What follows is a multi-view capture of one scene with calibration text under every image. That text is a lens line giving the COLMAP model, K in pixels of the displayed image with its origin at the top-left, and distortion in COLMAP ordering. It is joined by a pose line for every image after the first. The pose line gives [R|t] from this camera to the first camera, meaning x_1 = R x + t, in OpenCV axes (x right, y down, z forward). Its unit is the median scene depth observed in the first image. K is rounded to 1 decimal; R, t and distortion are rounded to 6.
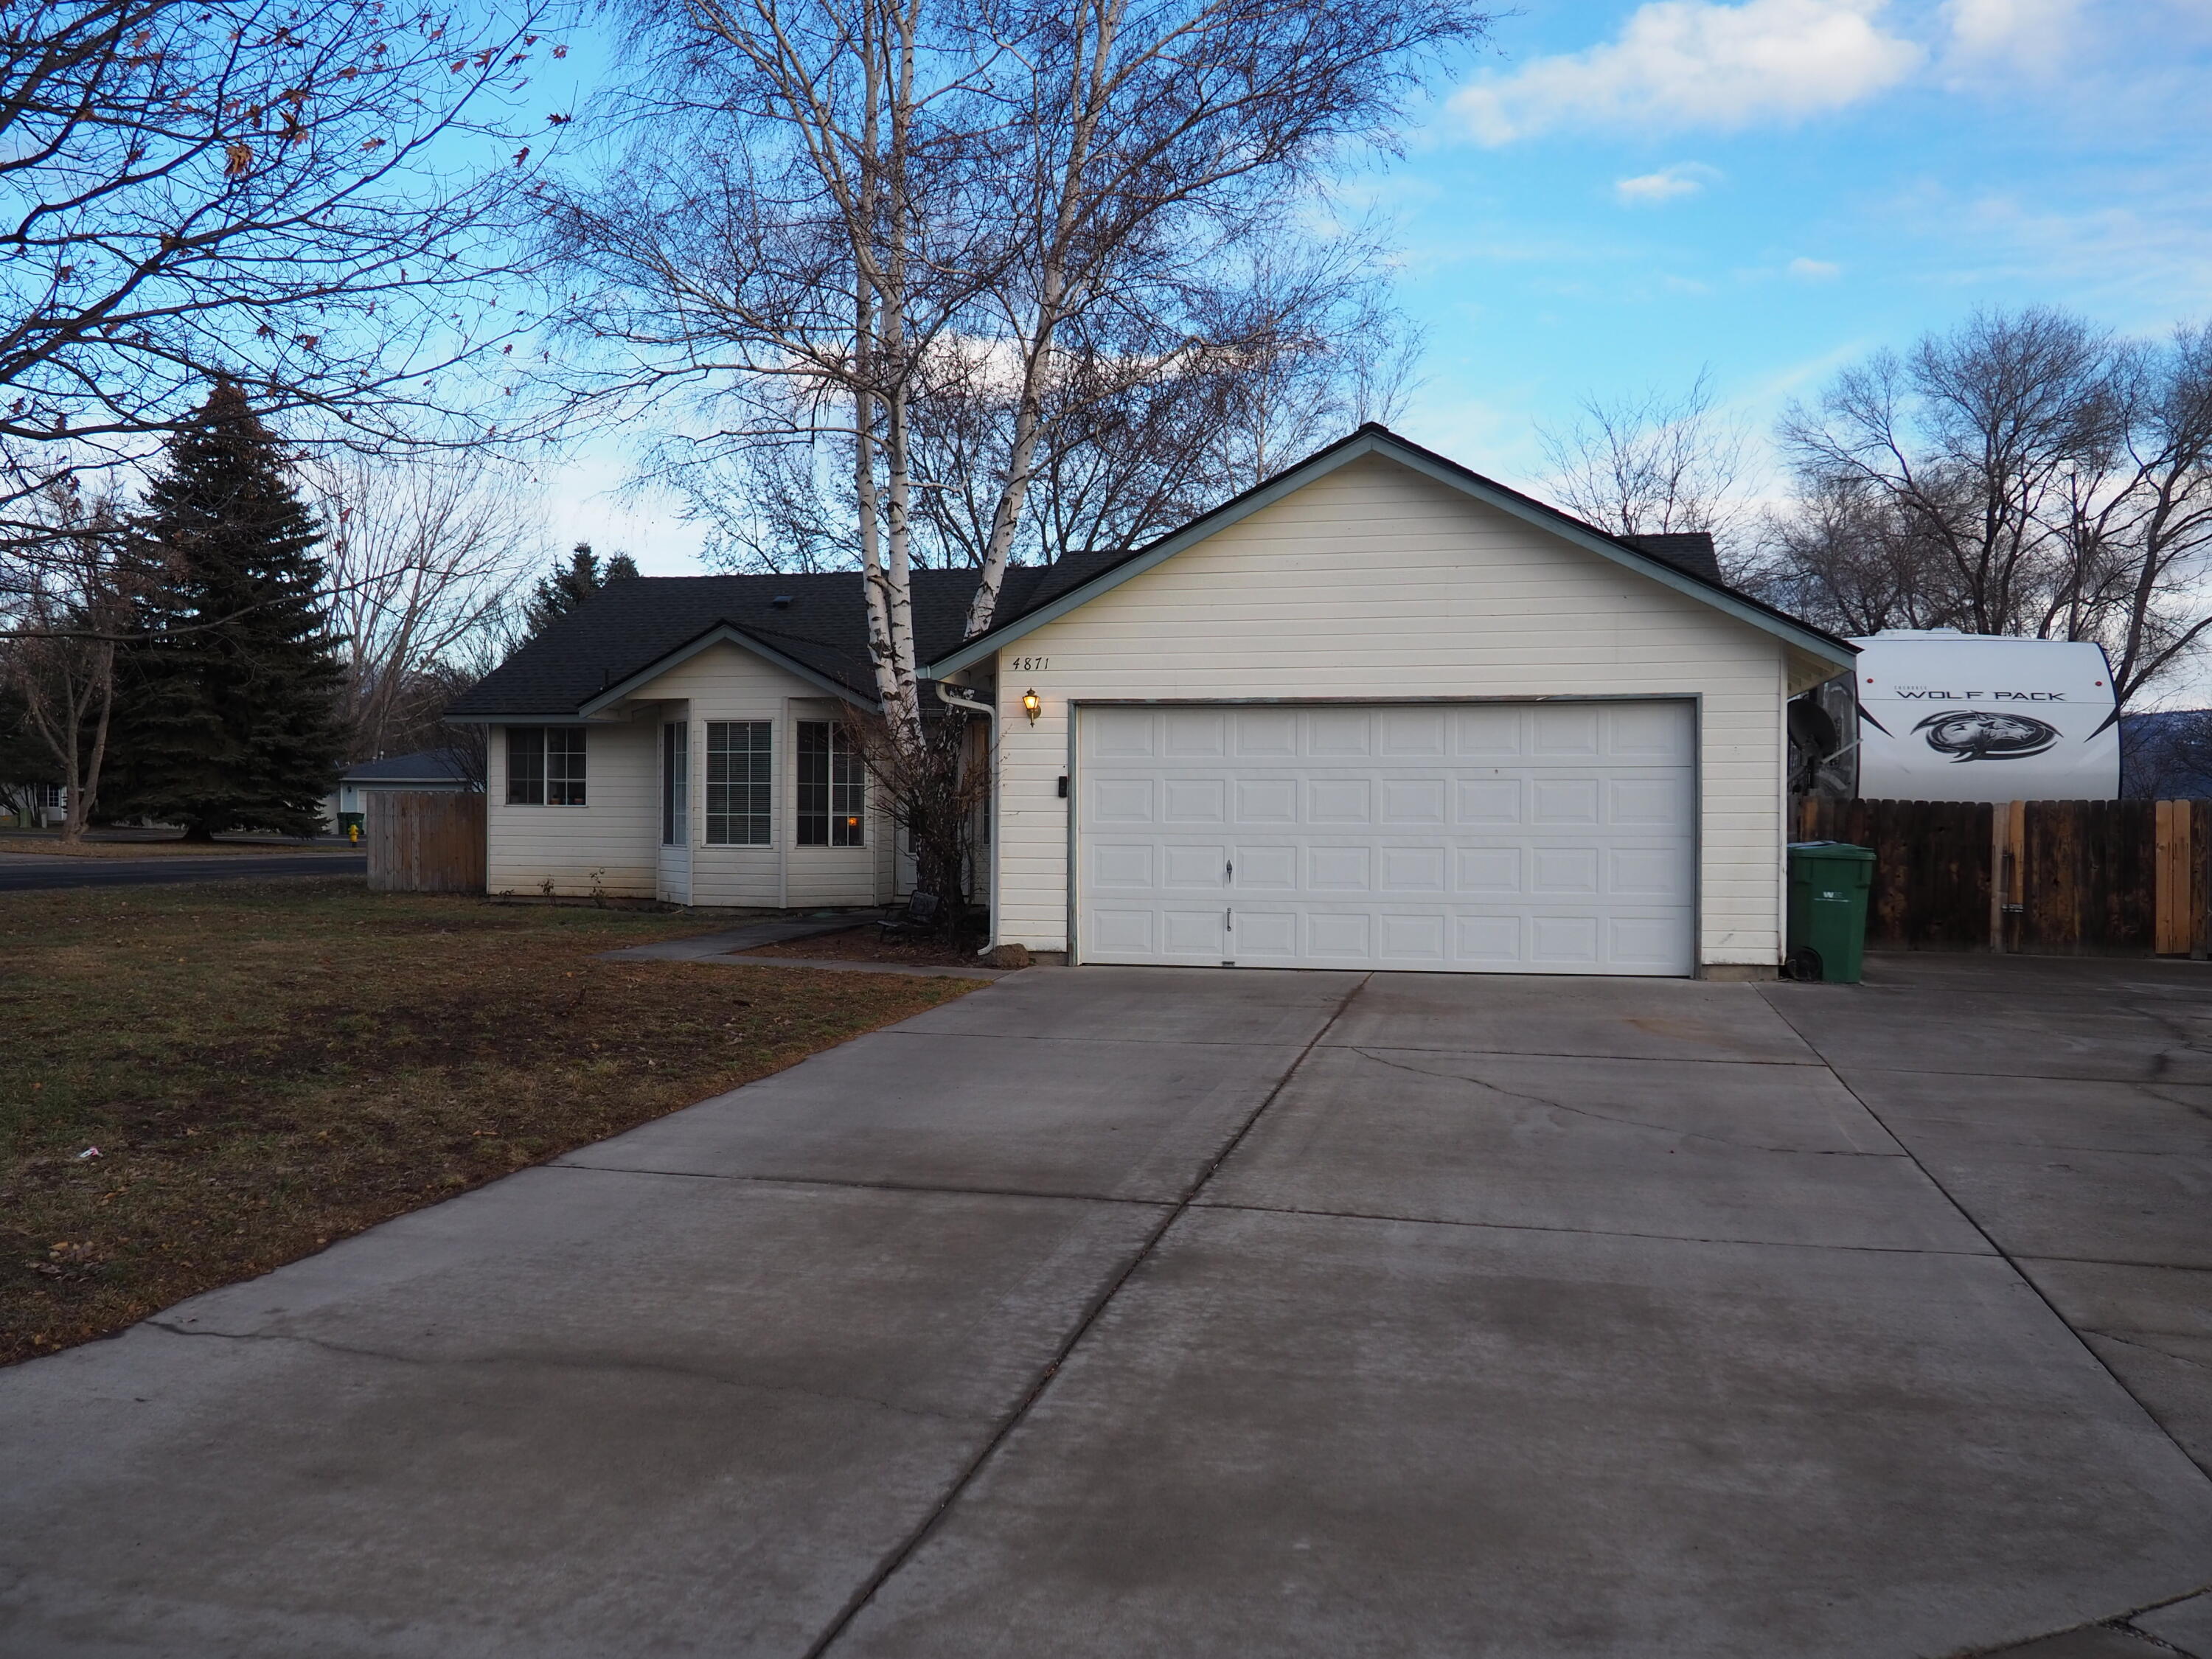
lens RADIAL K [[1800.1, 0, 1107.3], [0, 1800.1, 781.5], [0, 0, 1]] dist [-0.011492, -0.000546]
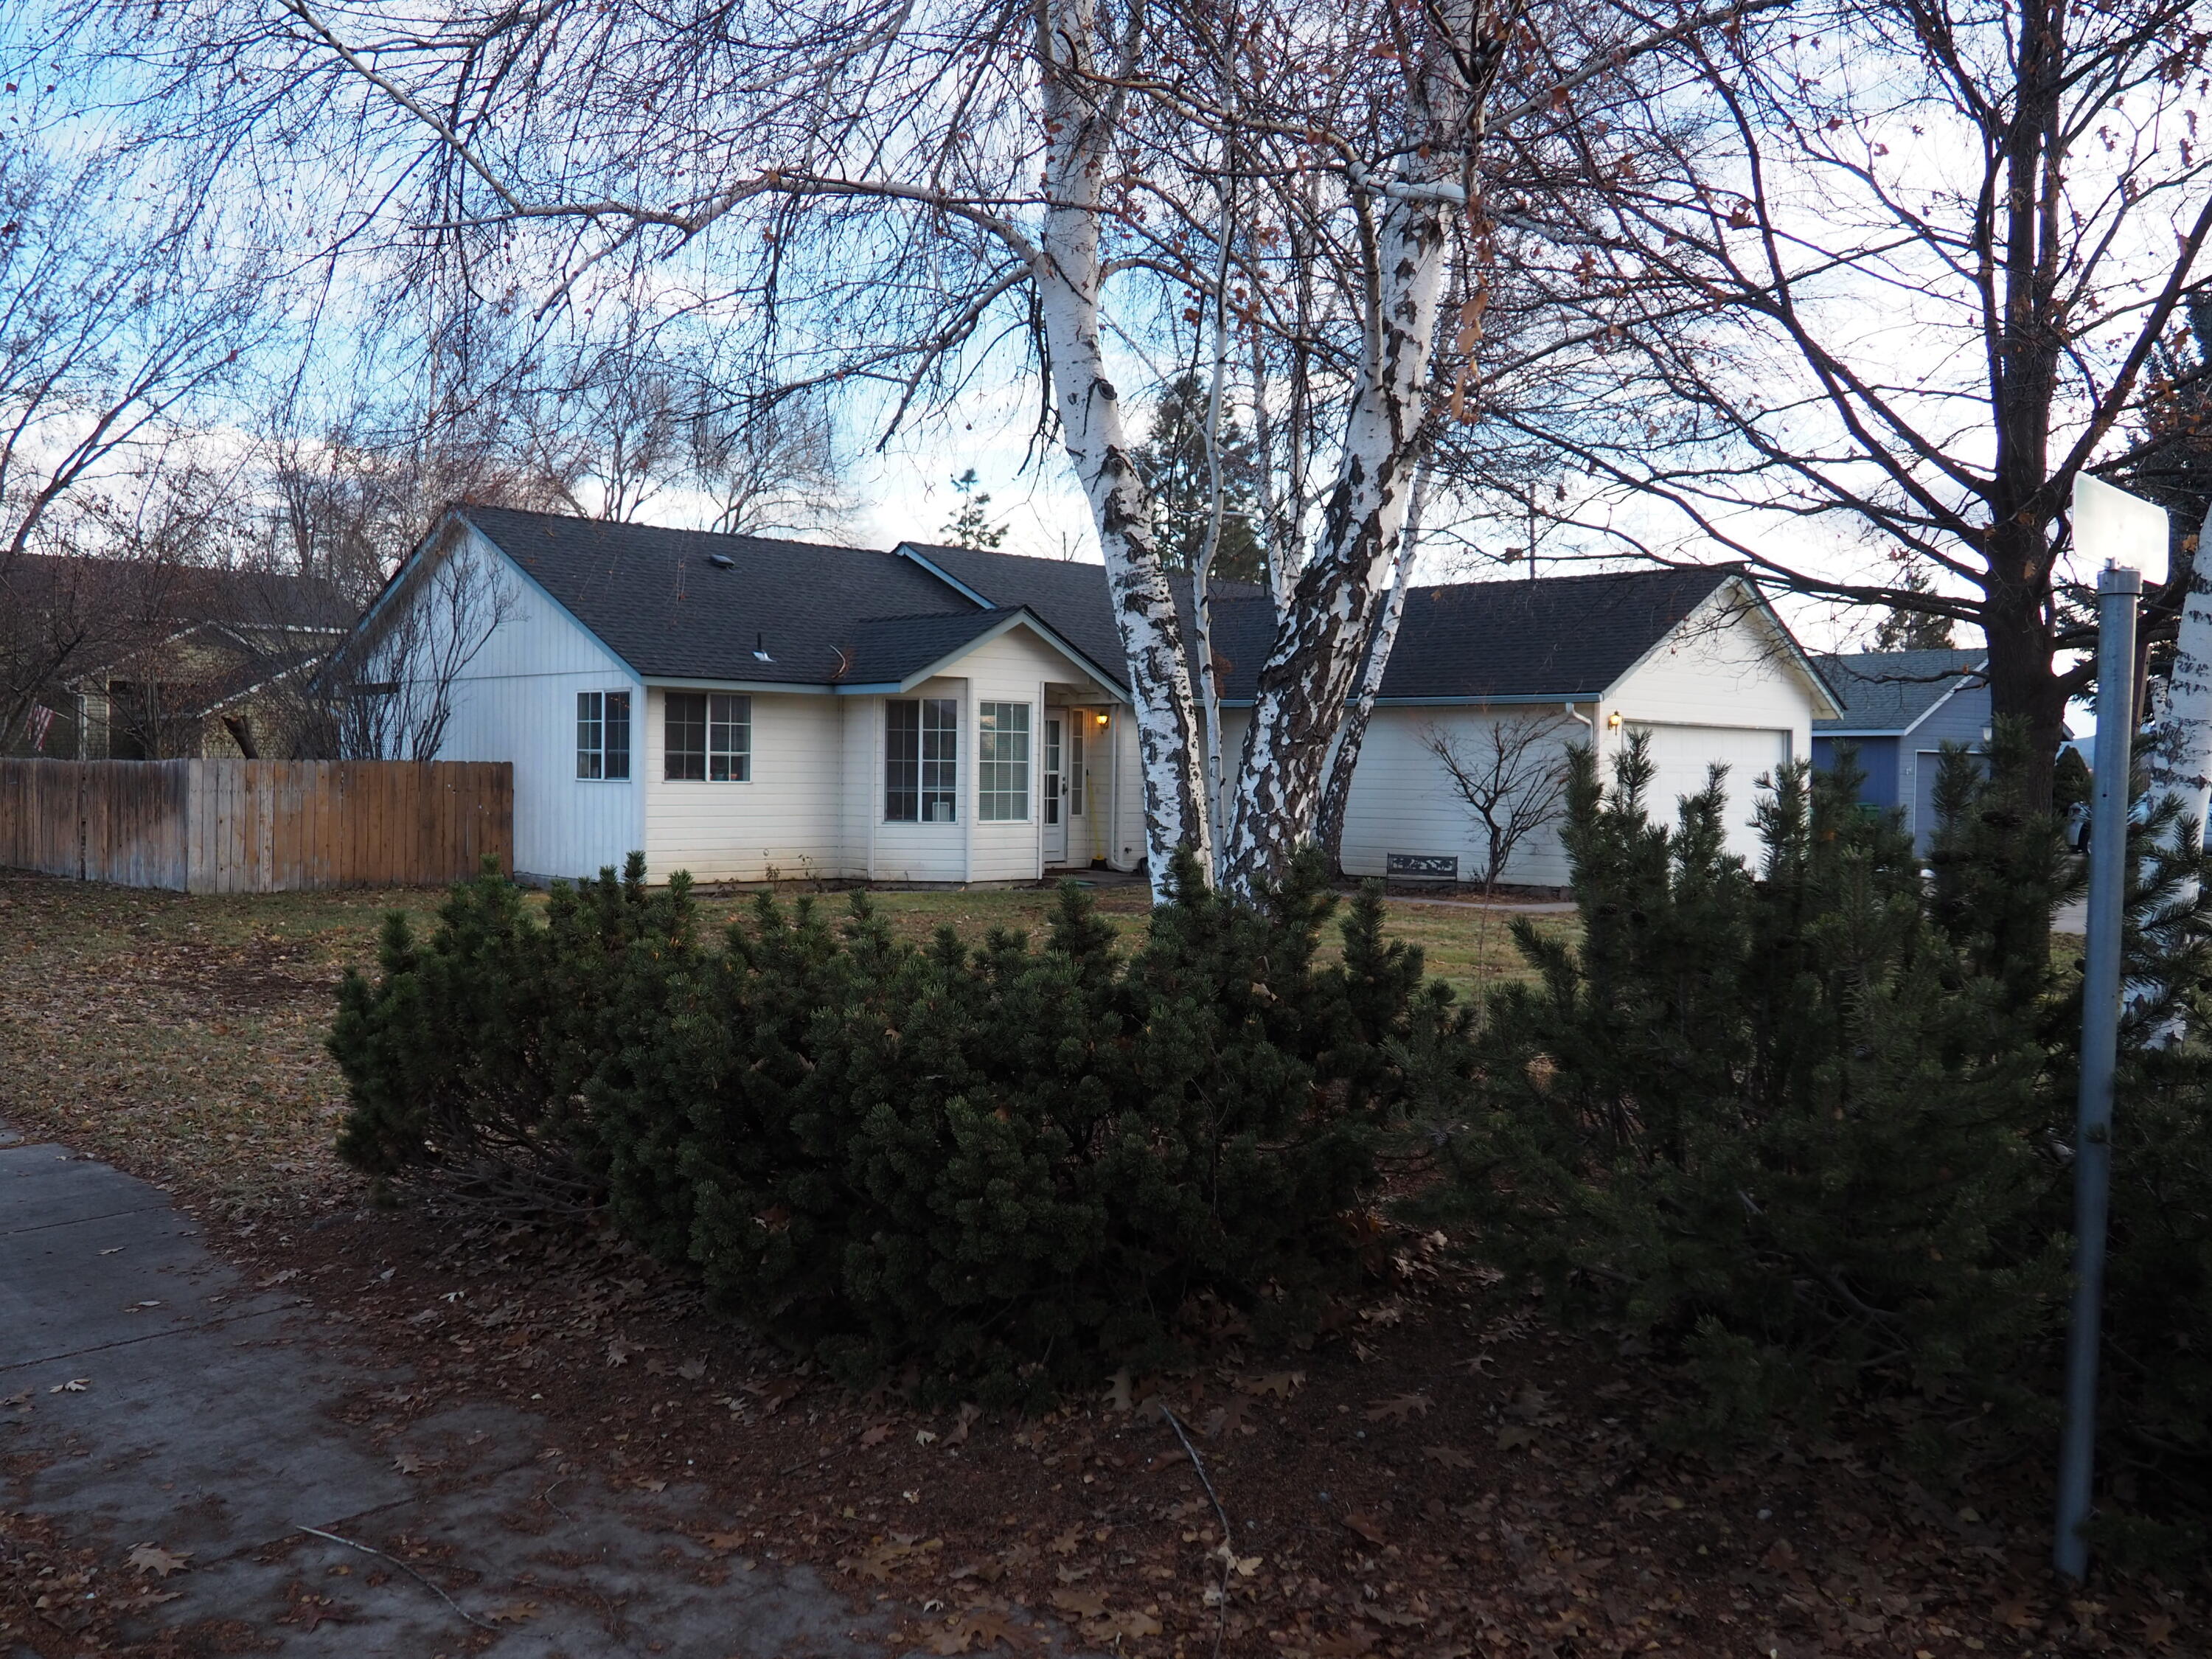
lens RADIAL K [[1795.2, 0, 1058.5], [0, 1795.2, 804.6], [0, 0, 1]] dist [-0.007527, -0.000186]
pose [[0.539985, -0.015363, 0.841534, -1.075695], [-0.021641, 0.999249, 0.032128, -0.008301], [-0.841396, -0.035560, 0.539247, 0.415059]]
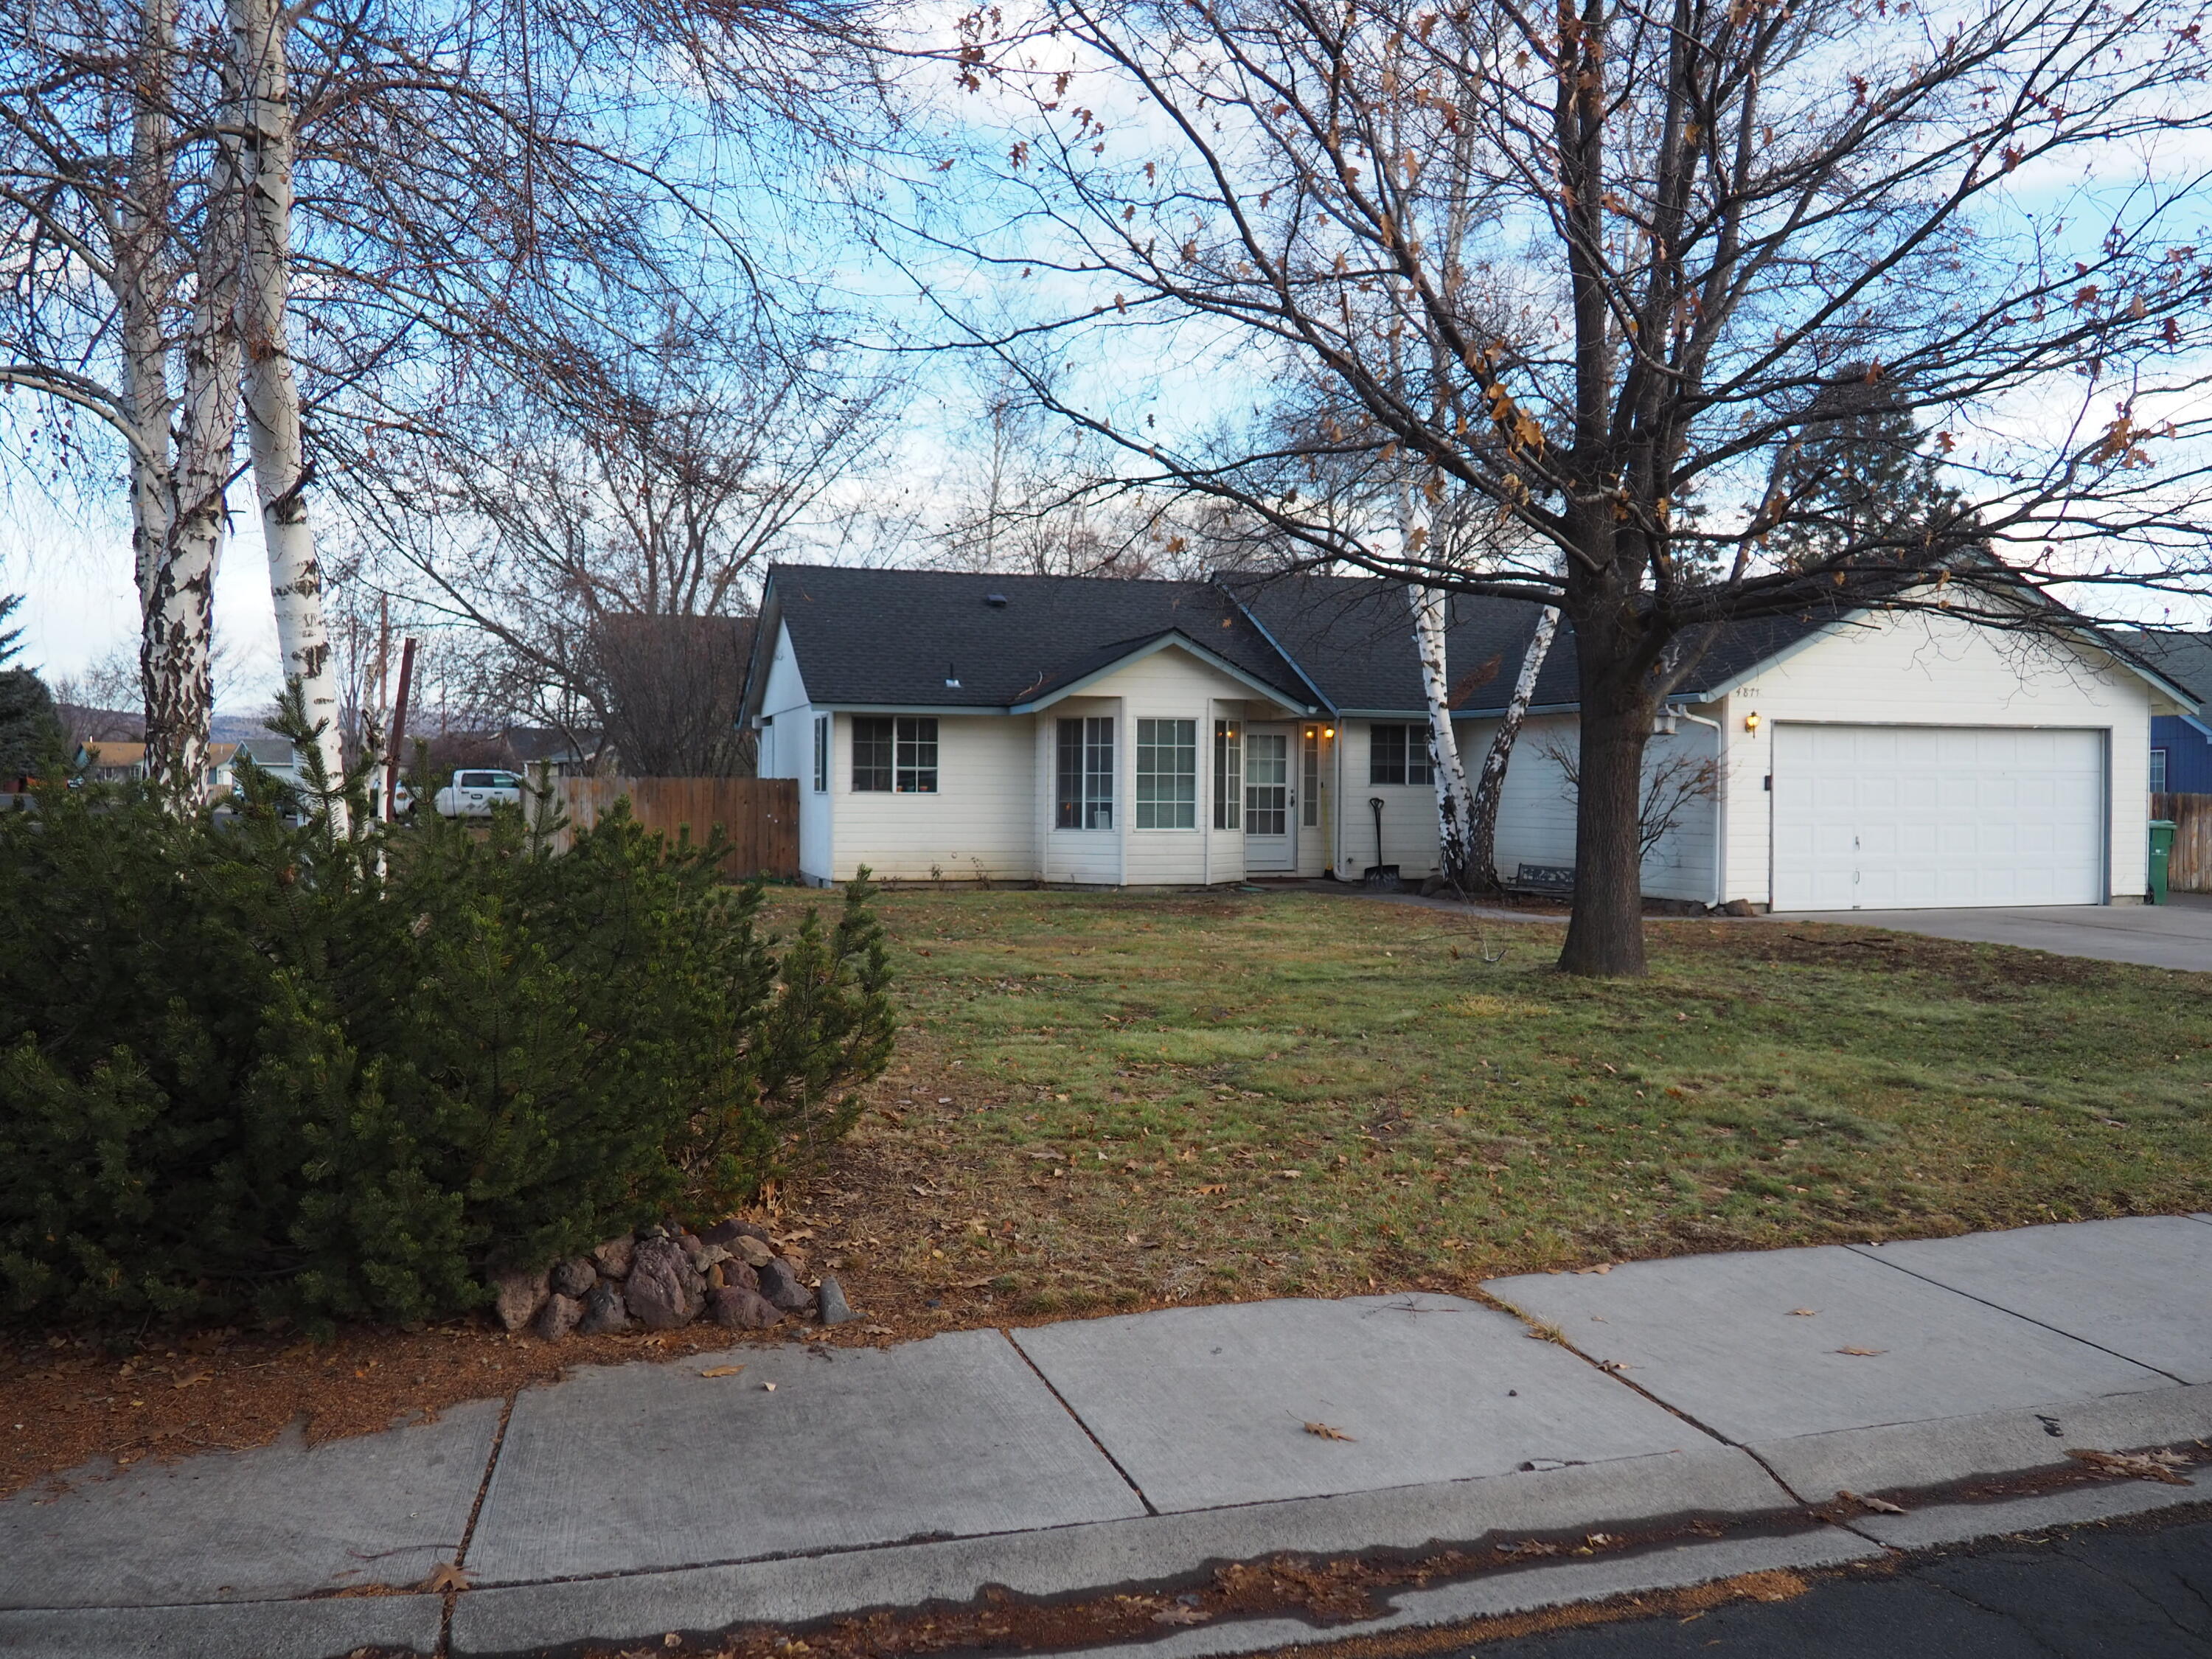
lens RADIAL K [[1800.1, 0, 1107.3], [0, 1800.1, 781.5], [0, 0, 1]] dist [-0.011492, -0.000546]
pose [[0.860329, 0.003835, 0.509725, -0.815569], [-0.009747, 0.999913, 0.008928, -0.003886], [-0.509646, -0.012649, 0.860291, 0.055684]]
